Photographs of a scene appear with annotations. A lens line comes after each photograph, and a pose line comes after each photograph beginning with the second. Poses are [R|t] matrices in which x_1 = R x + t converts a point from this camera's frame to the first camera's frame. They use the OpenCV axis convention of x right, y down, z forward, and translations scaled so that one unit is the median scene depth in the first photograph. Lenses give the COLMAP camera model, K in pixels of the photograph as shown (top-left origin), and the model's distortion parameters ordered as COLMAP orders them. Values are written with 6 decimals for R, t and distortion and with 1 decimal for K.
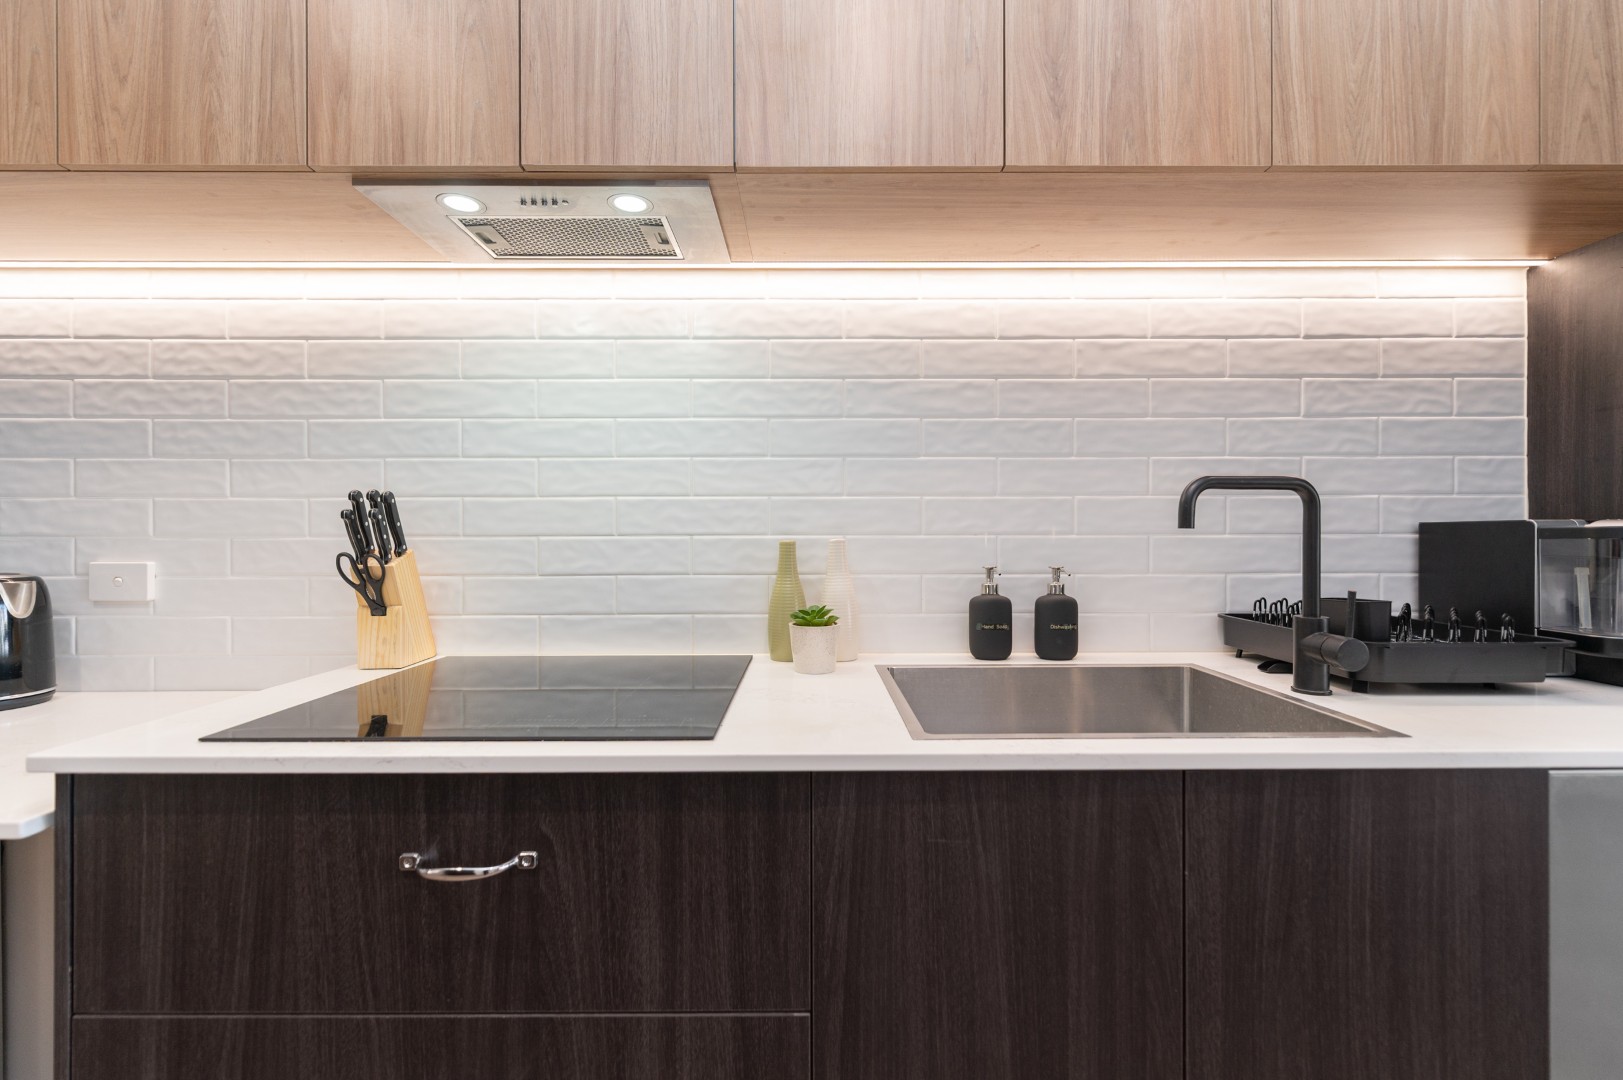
lens RADIAL K [[659.3, 0, 805.7], [0, 659.3, 538.0], [0, 0, 1]] dist [-0.000242, -0.000163]
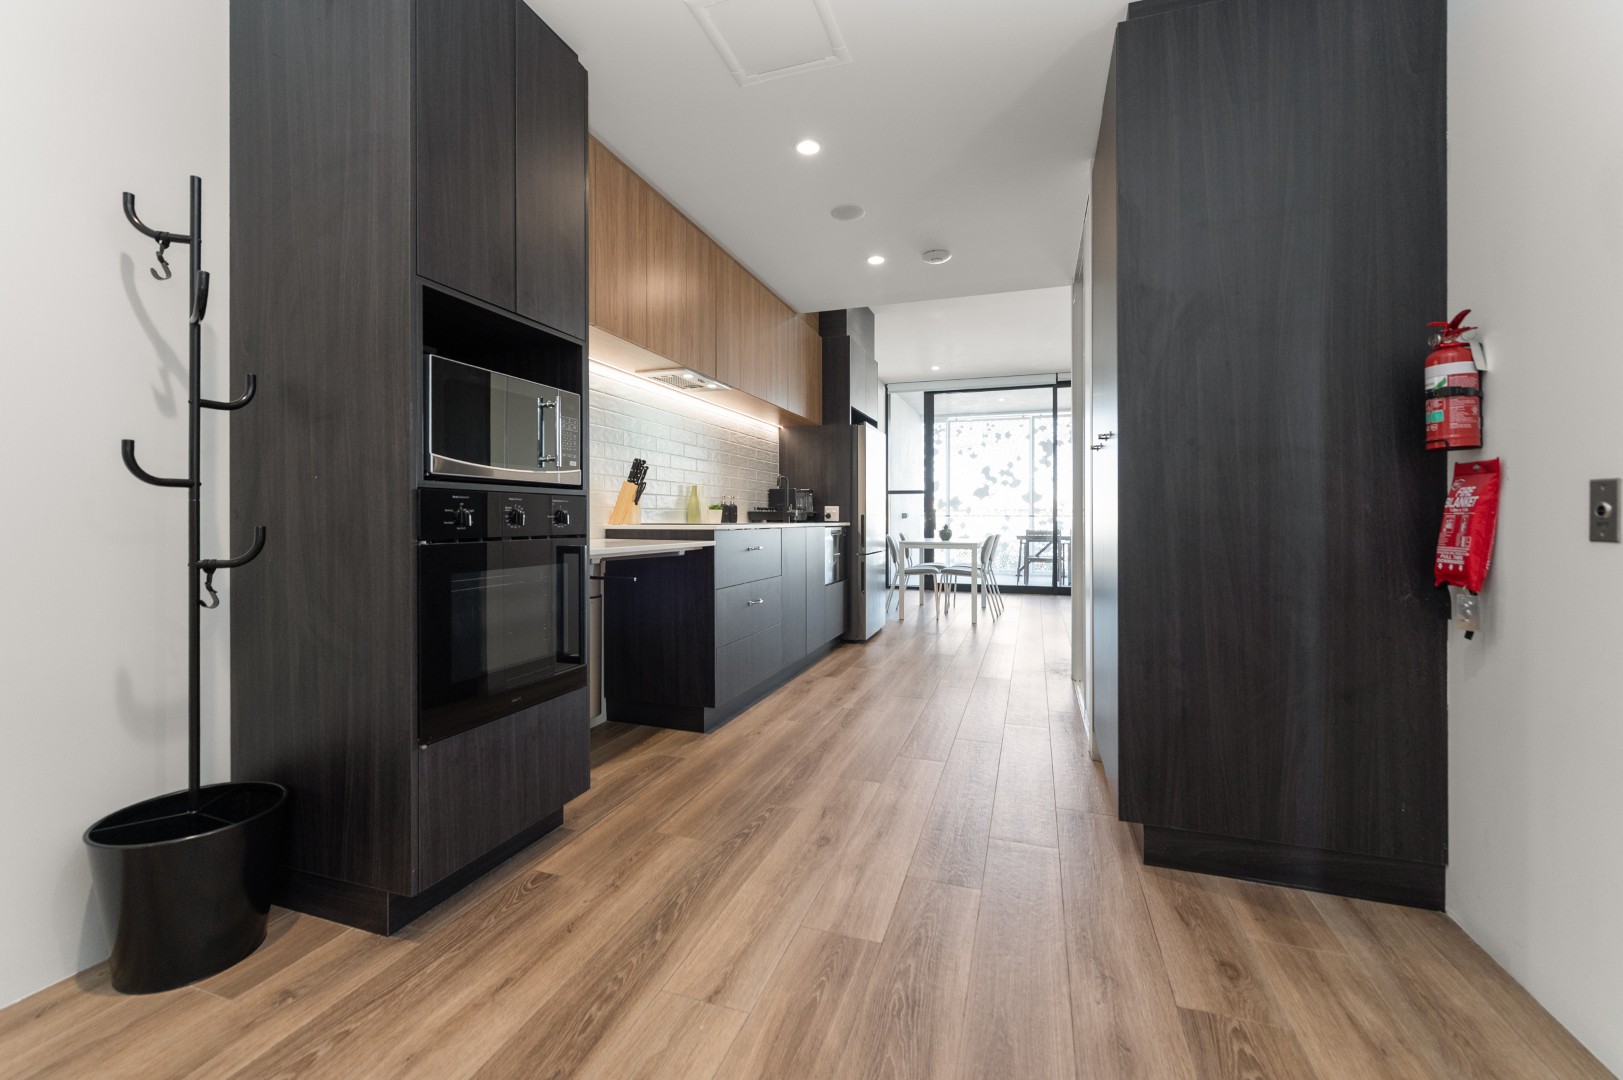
lens RADIAL K [[657.7, 0, 803.8], [0, 657.7, 530.9], [0, 0, 1]] dist [0.002393, -0.000102]
pose [[0.335343, -0.015393, 0.941970, -2.667952], [0.000320, 0.999868, 0.016225, 0.161811], [-0.942096, -0.005139, 0.335304, -0.495556]]
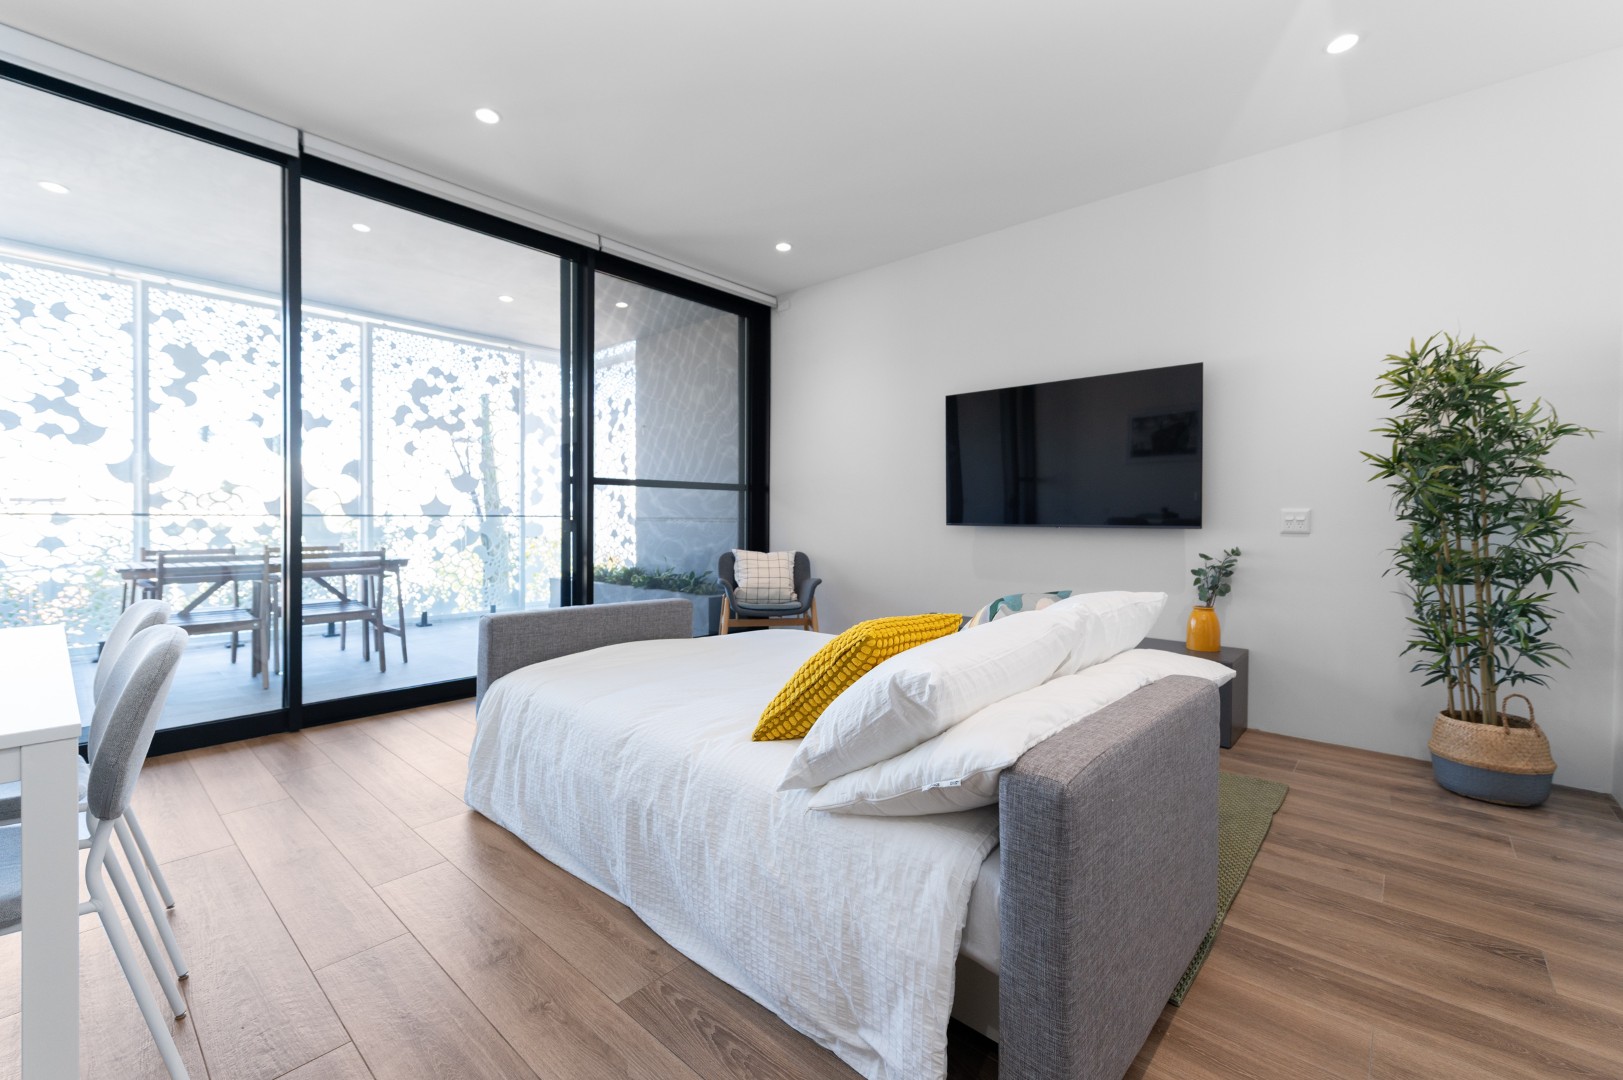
lens RADIAL K [[679.9, 0, 806.2], [0, 679.9, 517.6], [0, 0, 1]] dist [0.003034, 0.000198]
pose [[-0.741557, -0.001506, 0.670889, 1.220148], [-0.001829, 0.999998, 0.000223, 0.119169], [-0.670888, -0.001062, -0.741558, -0.074099]]
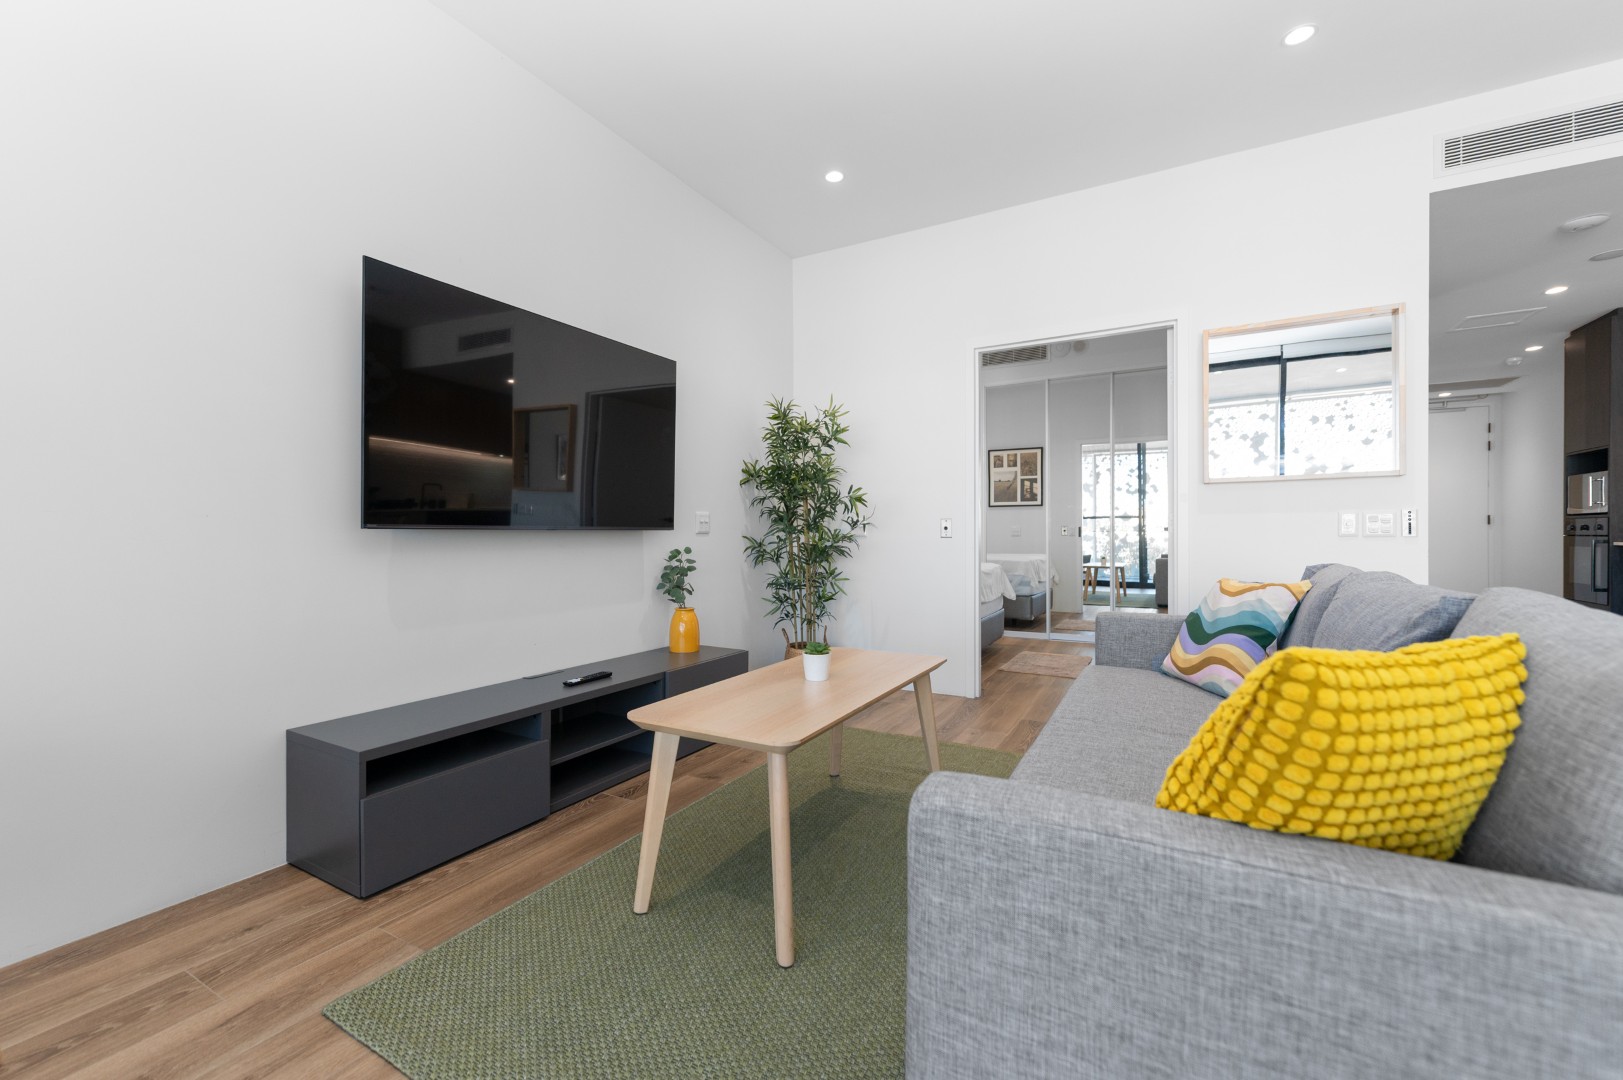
lens RADIAL K [[673.0, 0, 787.3], [0, 673.0, 533.5], [0, 0, 1]] dist [0.002914, 0.000057]
pose [[-0.506563, 0.005637, -0.862184, 3.807878], [0.002473, 0.999984, 0.005085, 0.160459], [0.862199, 0.000444, -0.506569, -1.358415]]
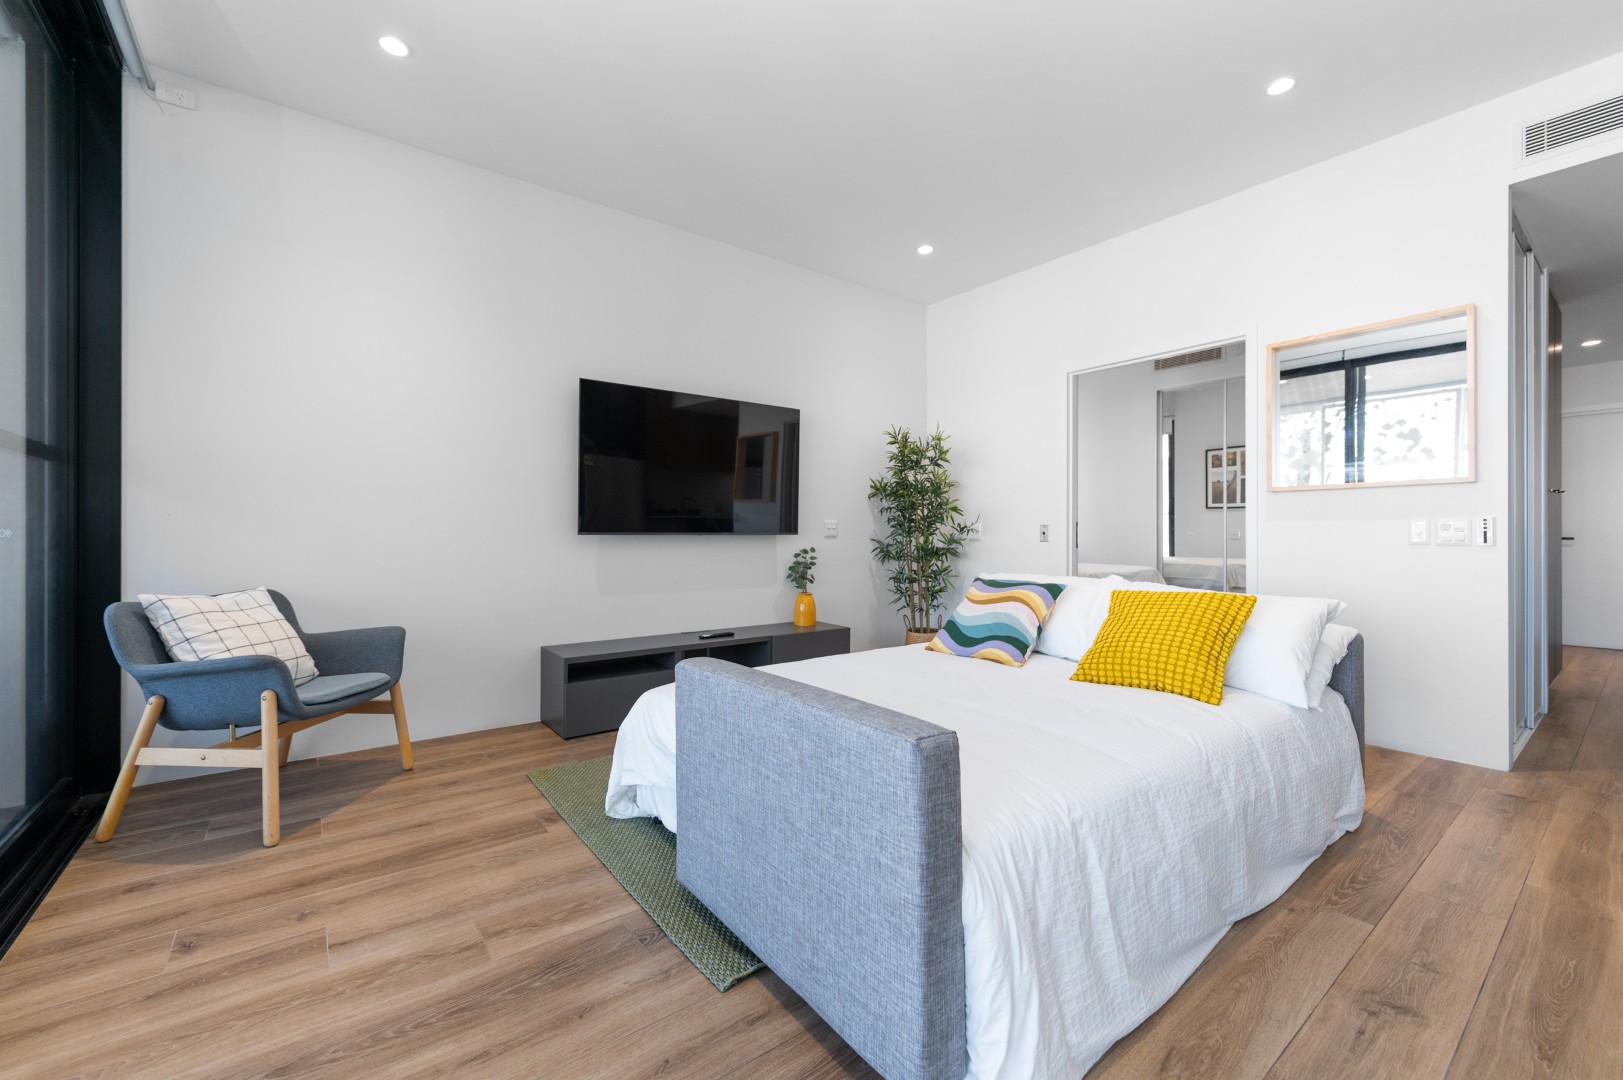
lens RADIAL K [[657.7, 0, 803.8], [0, 657.7, 530.9], [0, 0, 1]] dist [0.002393, -0.000102]
pose [[-0.798310, 0.001120, -0.602246, 3.825680], [0.000747, 0.999999, 0.000871, 0.137713], [0.602246, 0.000245, -0.798310, -0.331448]]
